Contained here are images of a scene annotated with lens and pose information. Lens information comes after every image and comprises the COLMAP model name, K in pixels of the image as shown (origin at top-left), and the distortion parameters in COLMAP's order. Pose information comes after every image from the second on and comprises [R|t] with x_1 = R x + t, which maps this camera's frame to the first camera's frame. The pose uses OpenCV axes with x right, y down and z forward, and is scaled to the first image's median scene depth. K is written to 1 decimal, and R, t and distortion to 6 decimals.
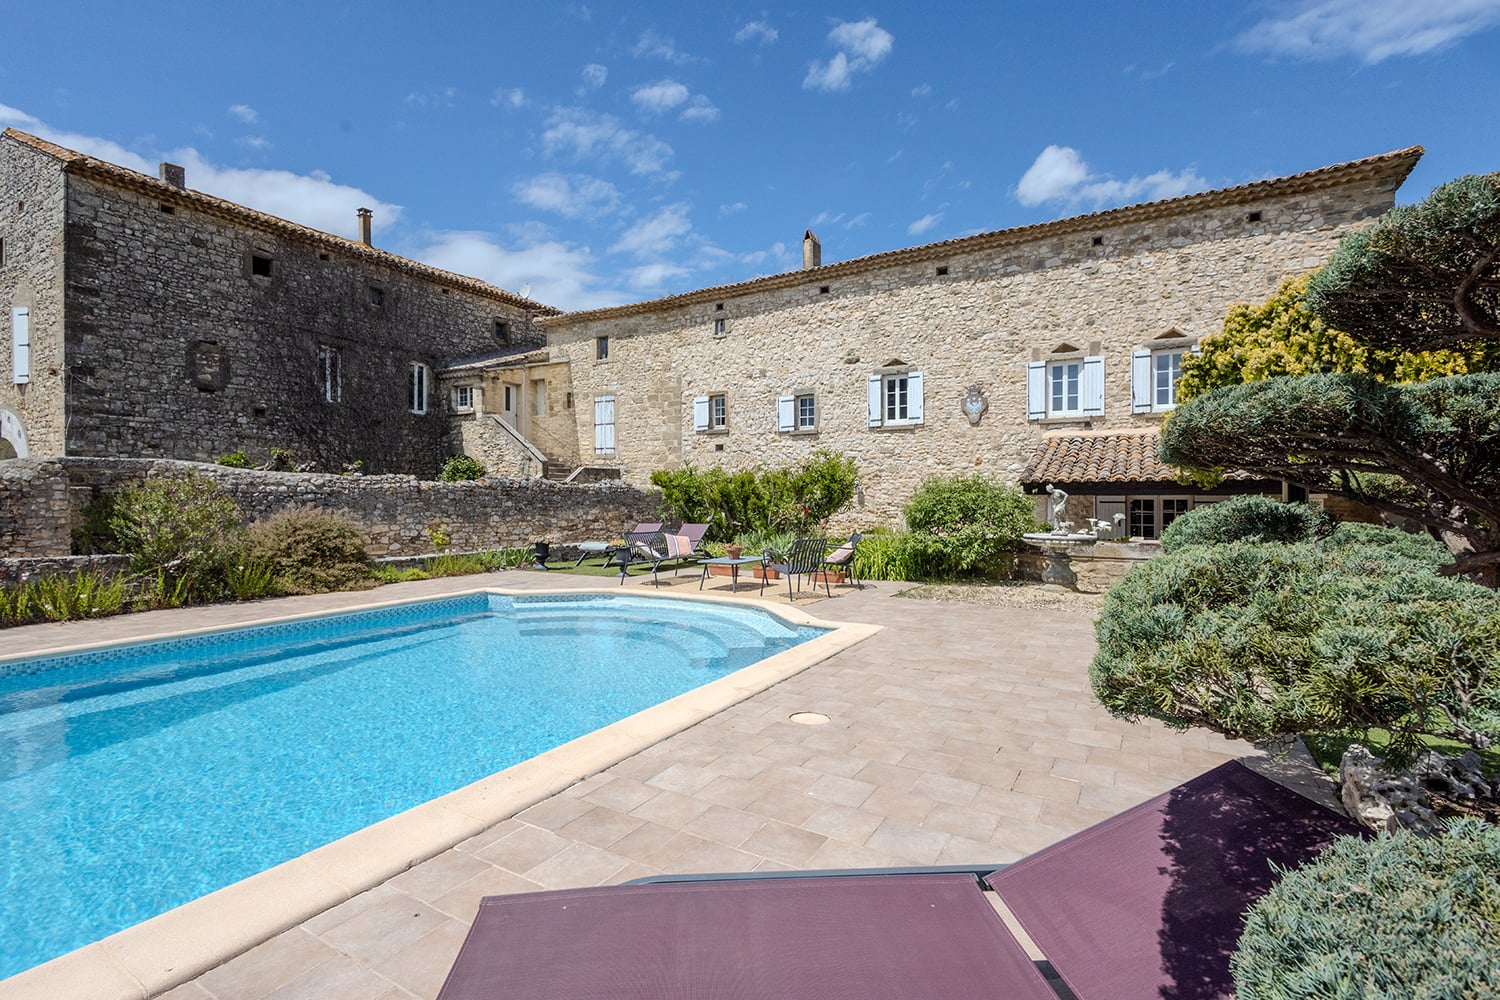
lens RADIAL K [[712.9, 0, 741.4], [0, 712.9, 493.8], [0, 0, 1]] dist [0.032027, -0.005241]
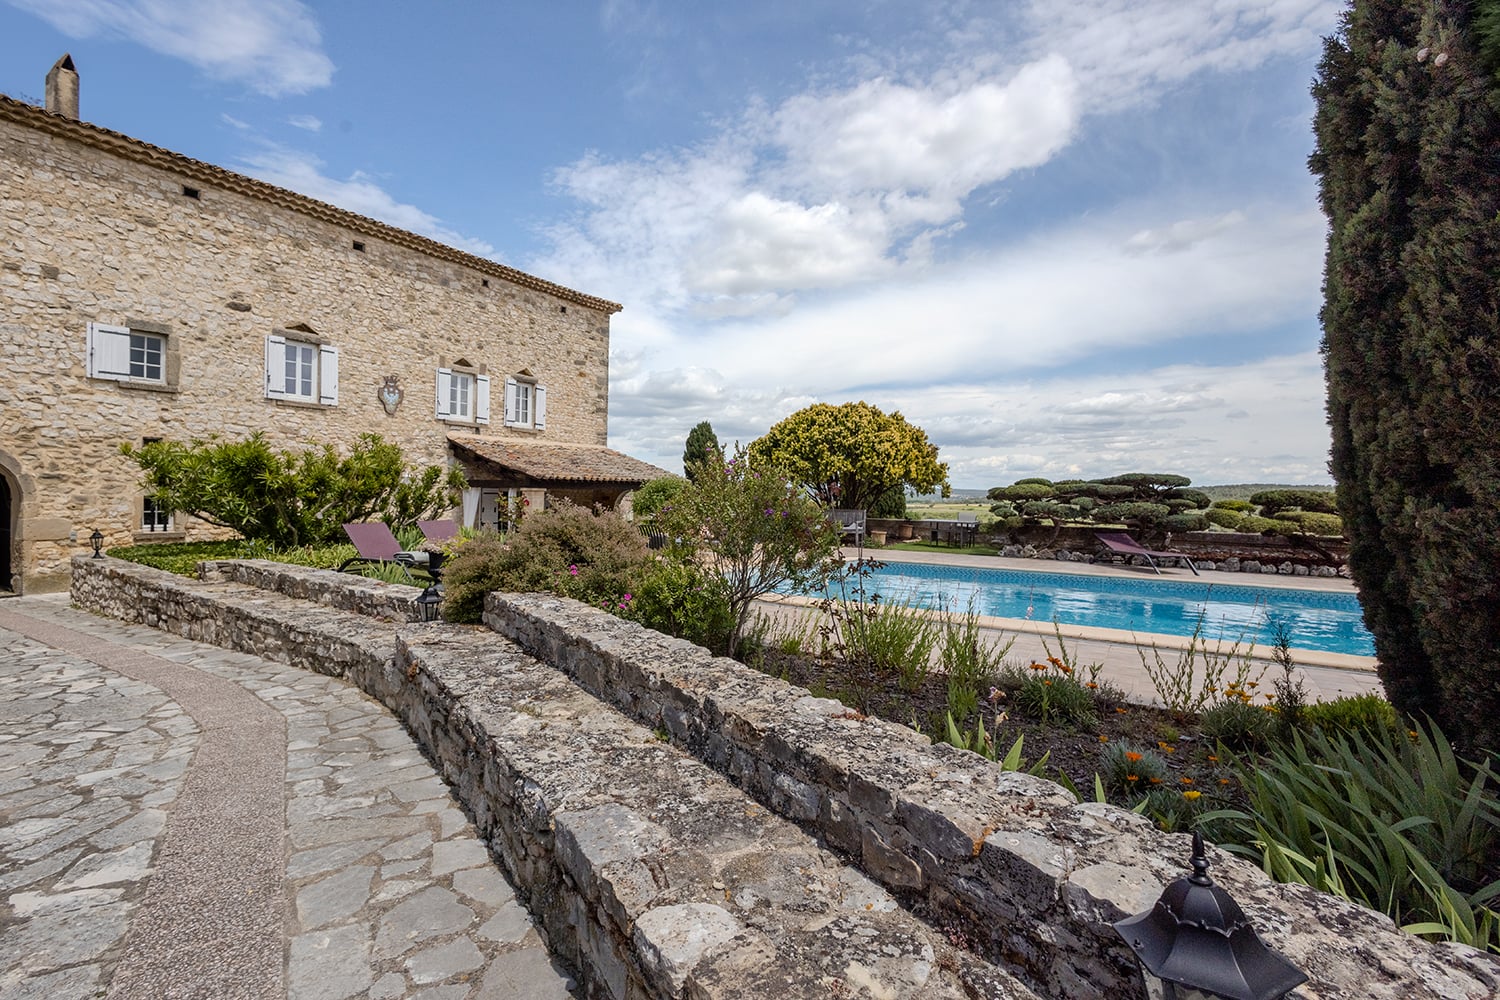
lens RADIAL K [[712.9, 0, 791.2], [0, 712.9, 495.7], [0, 0, 1]] dist [0.032027, -0.005241]
pose [[-0.036670, 0.004518, 0.999317, -0.636292], [-0.010085, 0.999937, -0.004891, 0.013608], [-0.999277, -0.010258, -0.036622, 0.431061]]
